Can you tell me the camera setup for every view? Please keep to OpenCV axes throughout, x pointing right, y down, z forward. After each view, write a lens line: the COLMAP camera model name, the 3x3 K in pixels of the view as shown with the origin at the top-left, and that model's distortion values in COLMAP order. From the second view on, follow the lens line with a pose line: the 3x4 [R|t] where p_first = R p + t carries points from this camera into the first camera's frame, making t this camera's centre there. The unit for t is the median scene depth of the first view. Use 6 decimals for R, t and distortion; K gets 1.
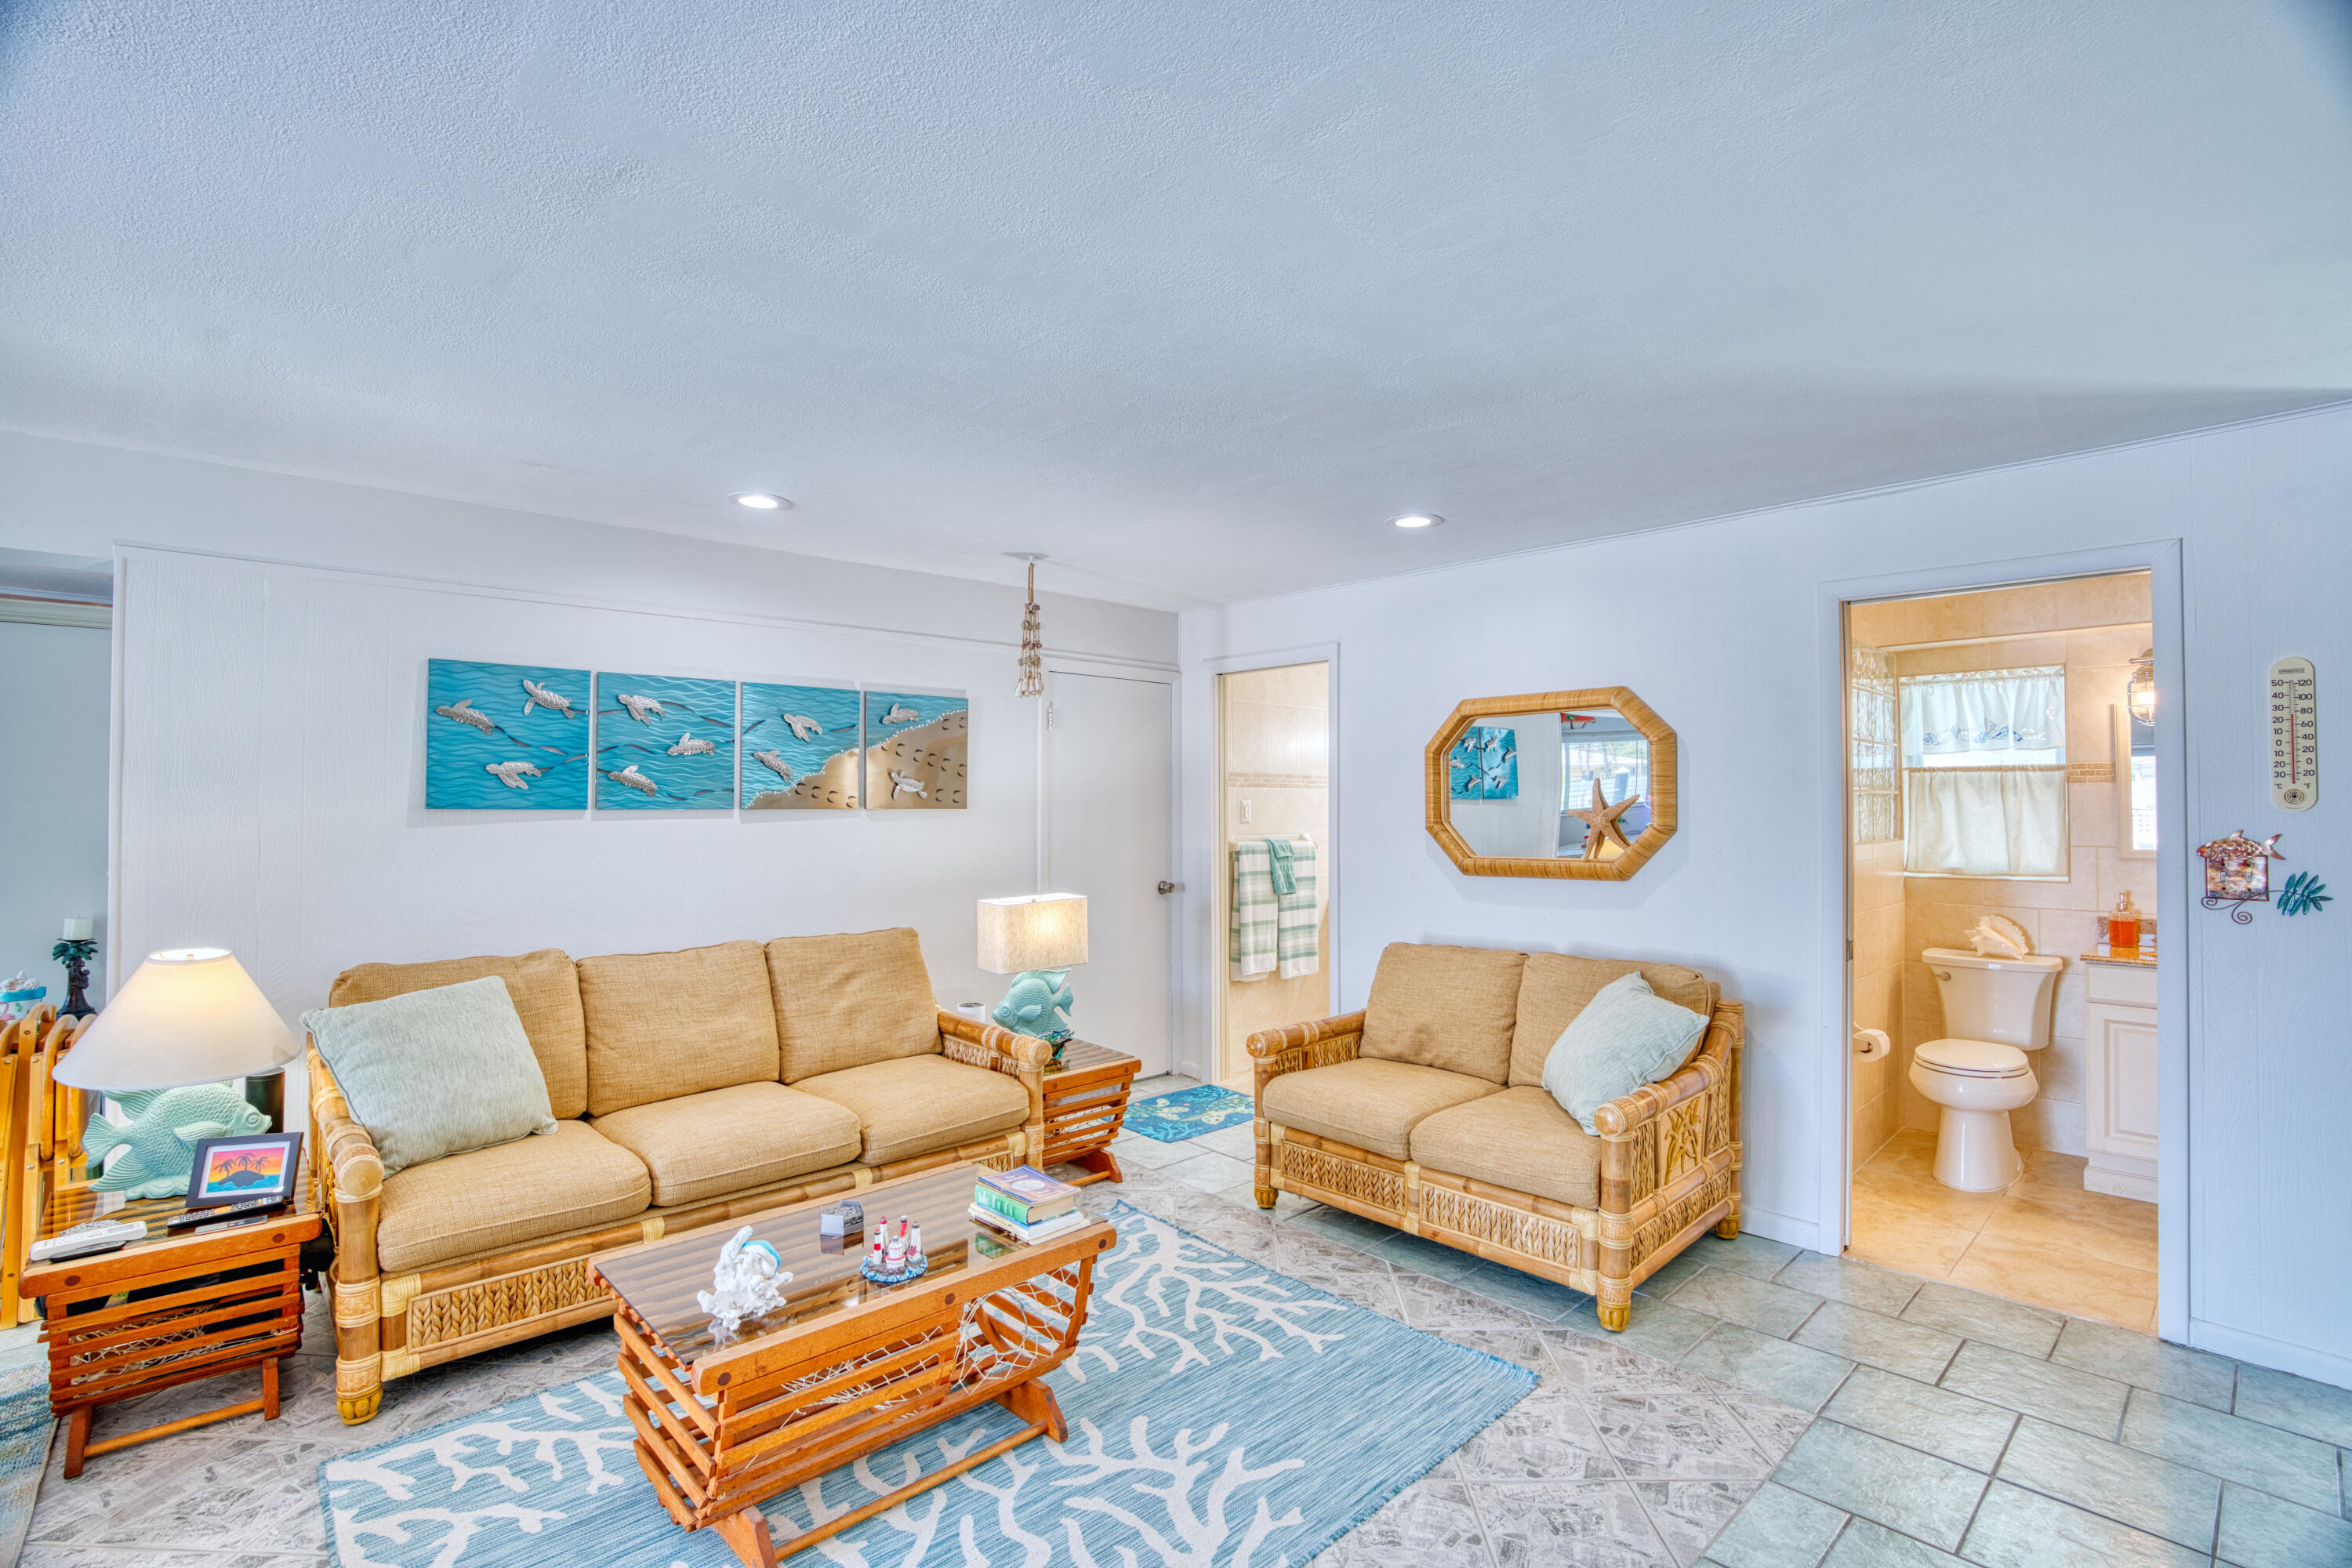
lens RADIAL K [[1092.3, 0, 1187.1], [0, 1092.3, 754.5], [0, 0, 1]] dist [-0.070959, 0.030411]
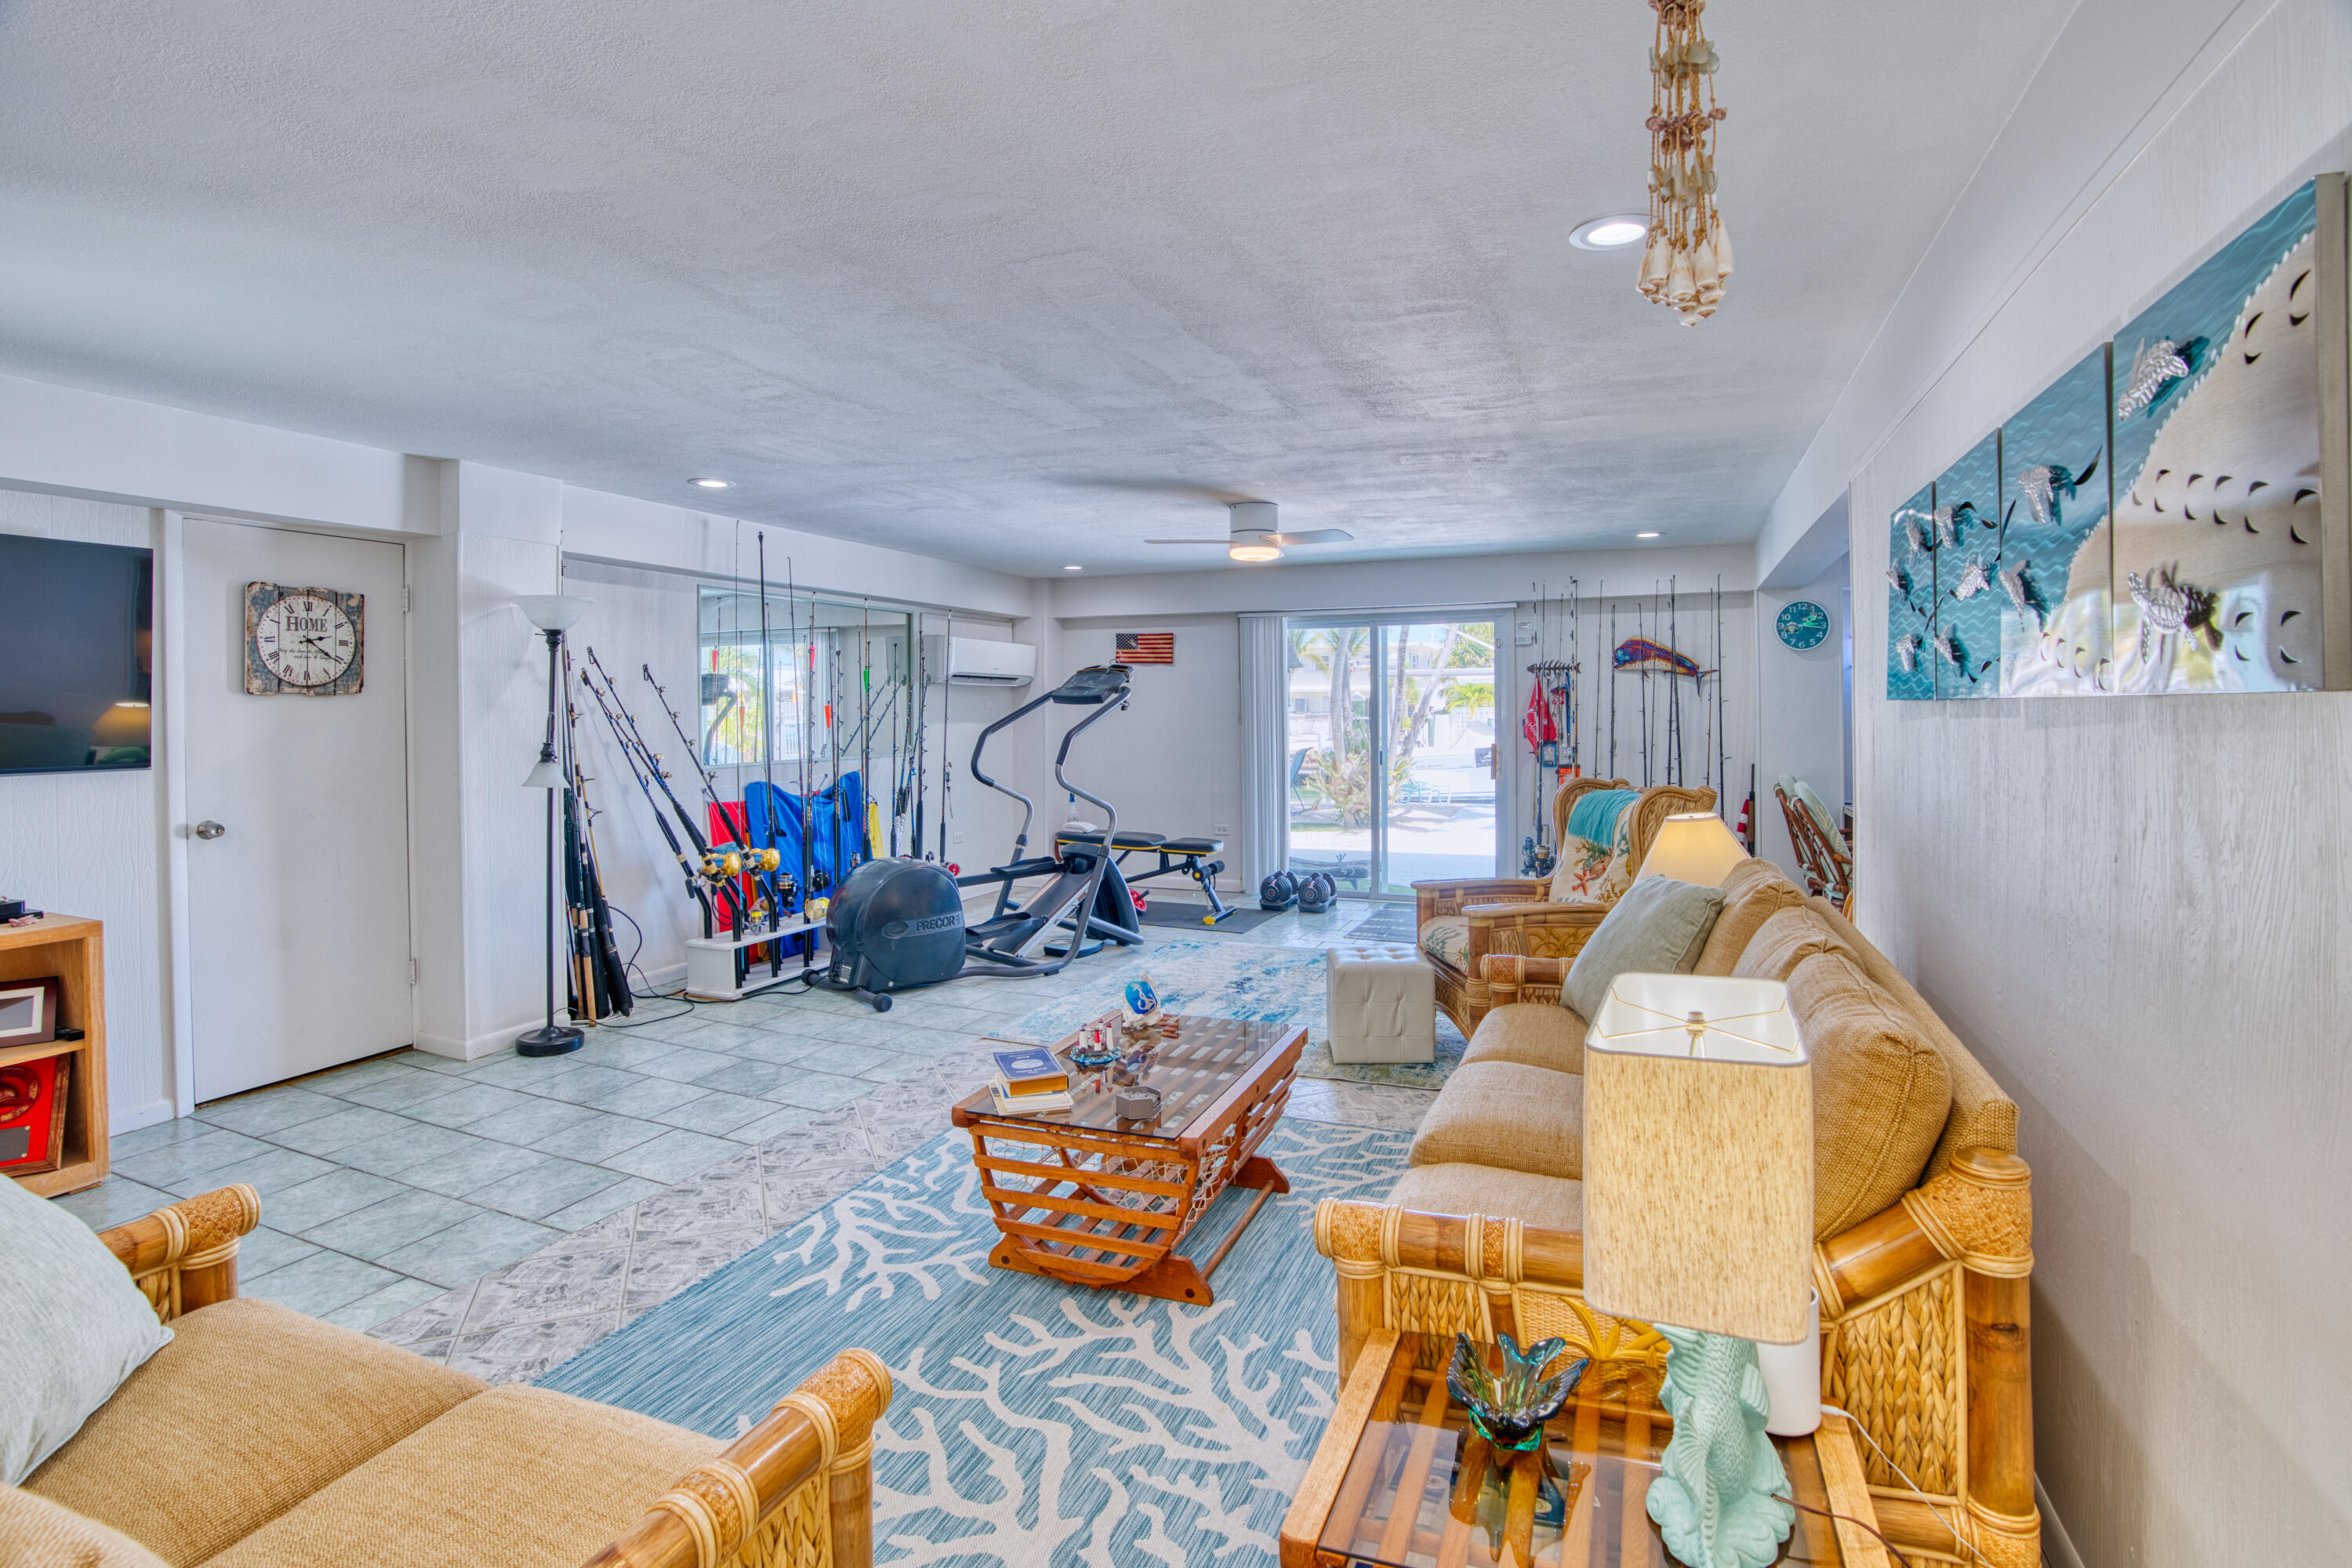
lens RADIAL K [[1130.8, 0, 1178.2], [0, 1130.8, 729.8], [0, 0, 1]] dist [-0.074535, 0.030007]
pose [[-0.912783, 0.016770, -0.408101, 0.138343], [0.027017, 0.999448, -0.019358, 0.082531], [0.407551, -0.028695, -0.912731, 1.713565]]
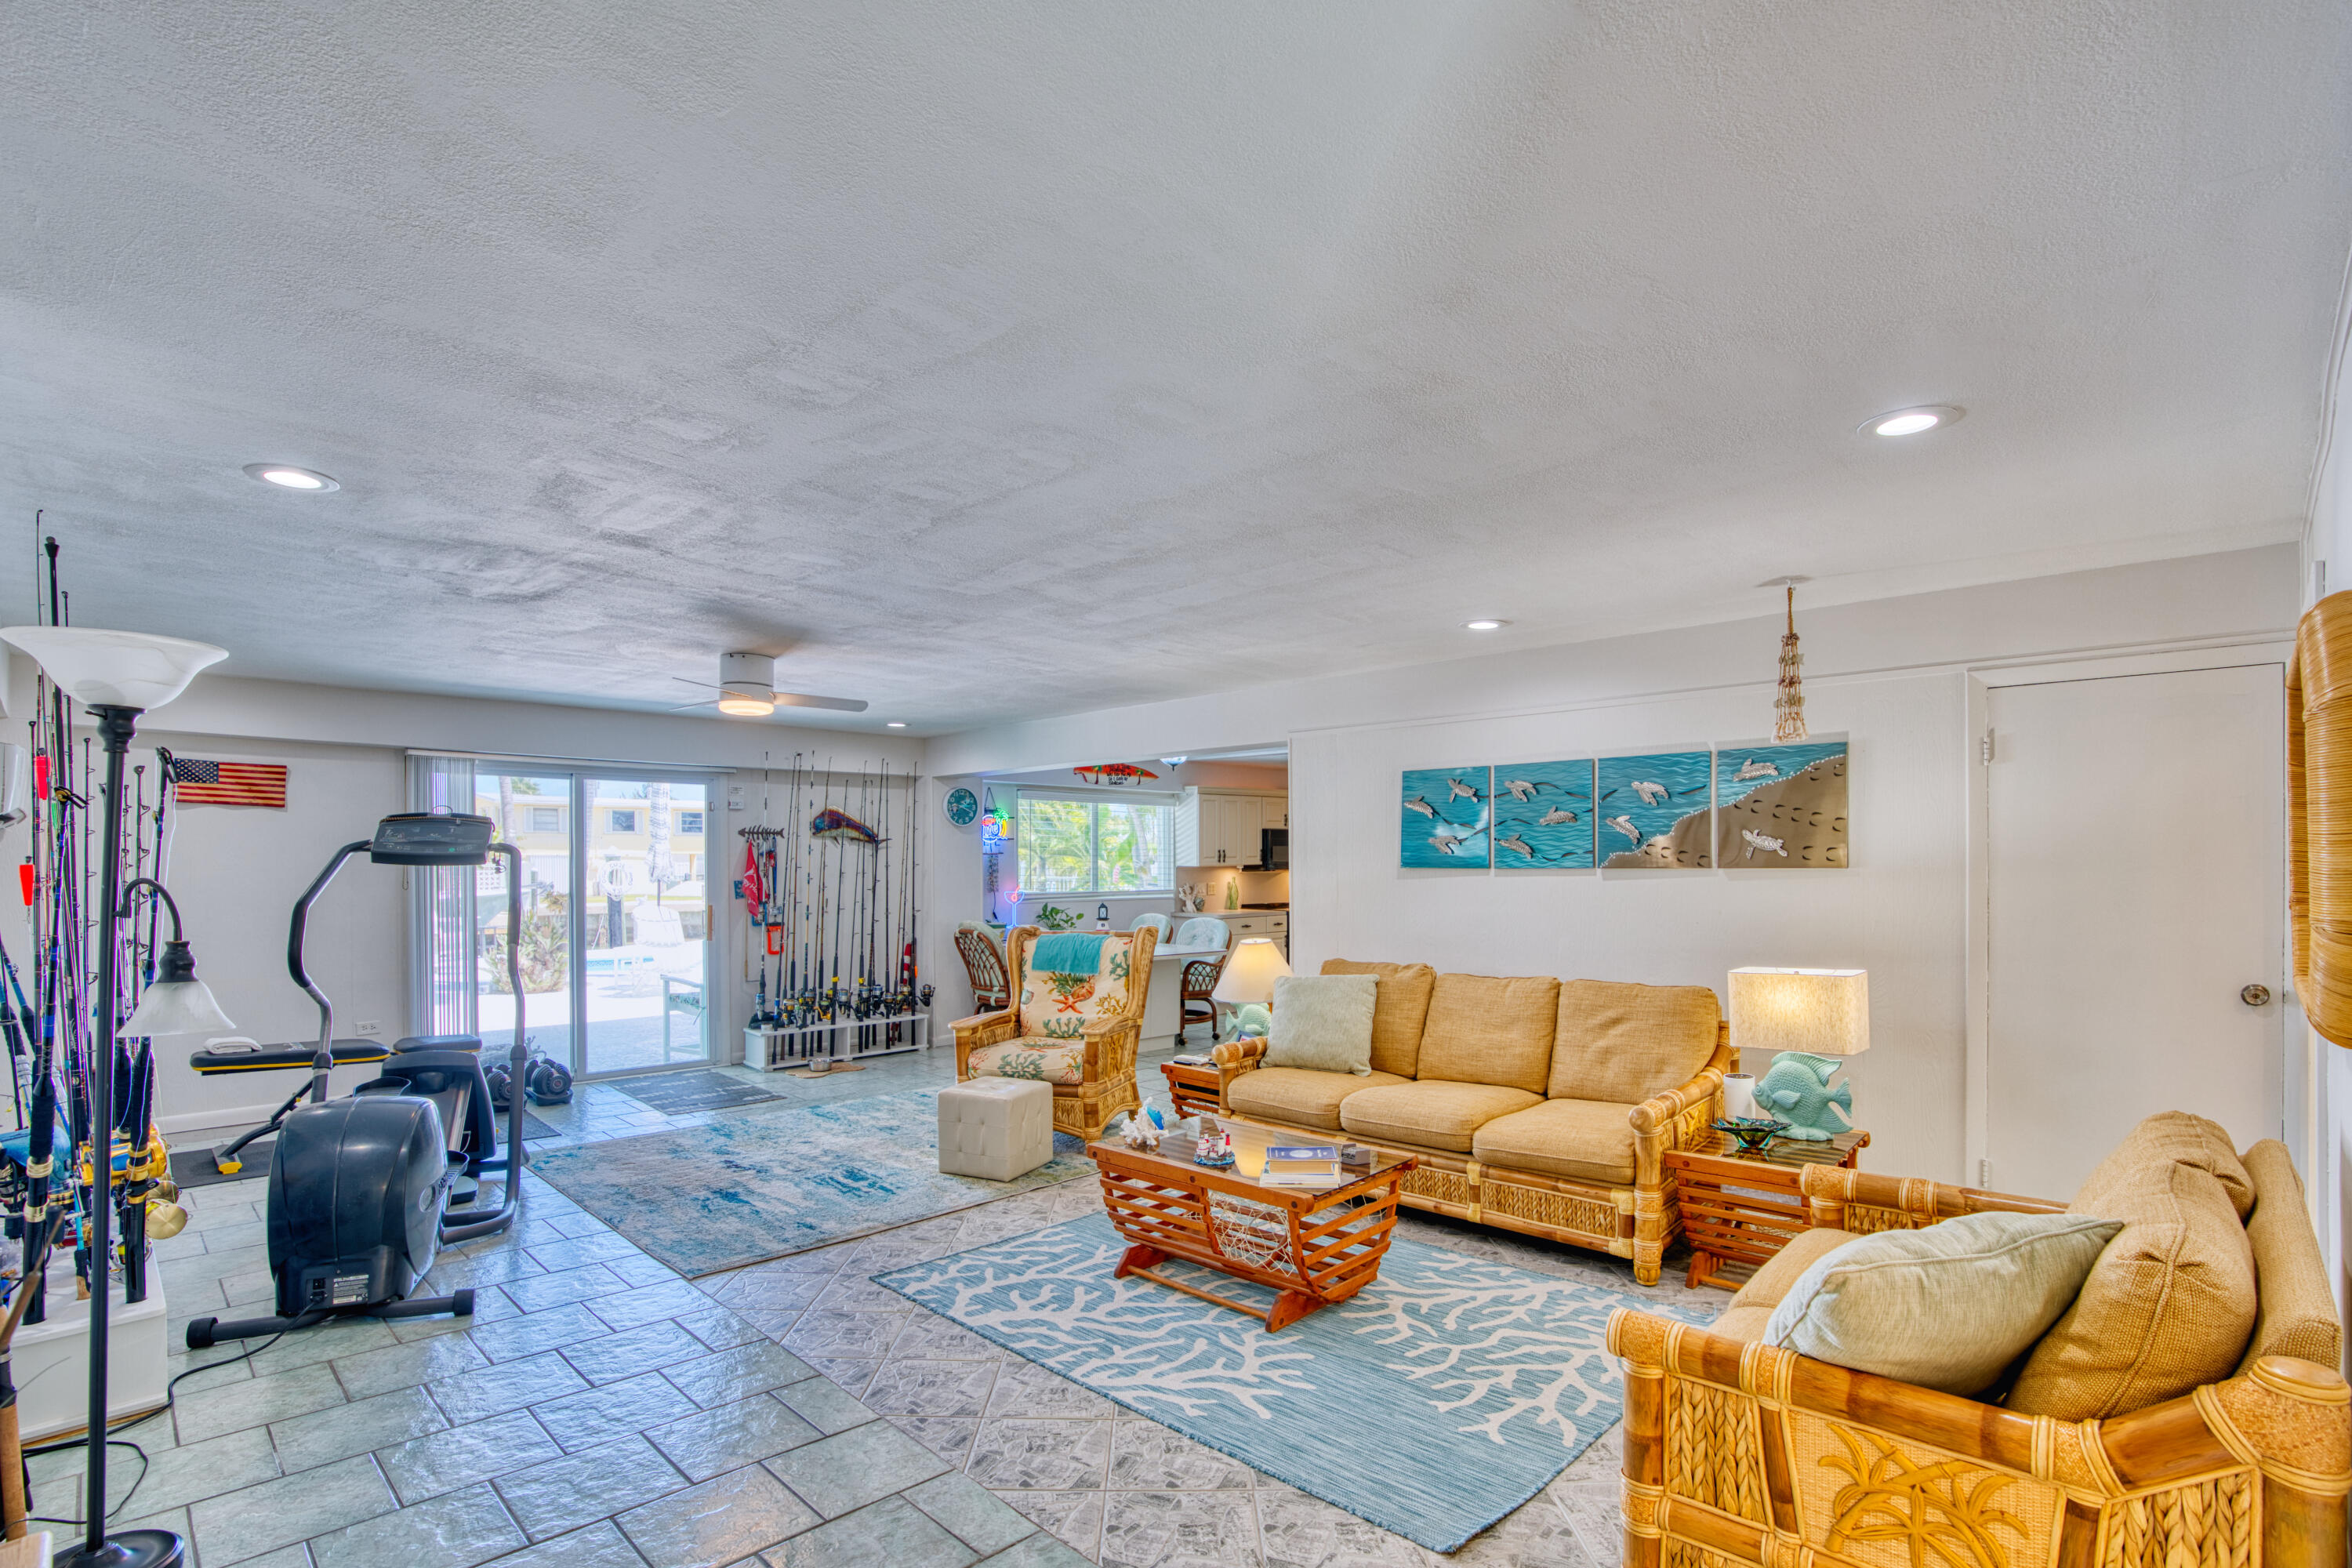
lens RADIAL K [[1129.2, 0, 1185.2], [0, 1129.2, 852.1], [0, 0, 1]] dist [-0.064284, -0.000008]
pose [[0.049143, -0.009368, -0.998748, 1.028308], [0.044284, 0.998993, -0.007191, 0.029958], [0.997810, -0.043875, 0.049508, 0.668636]]
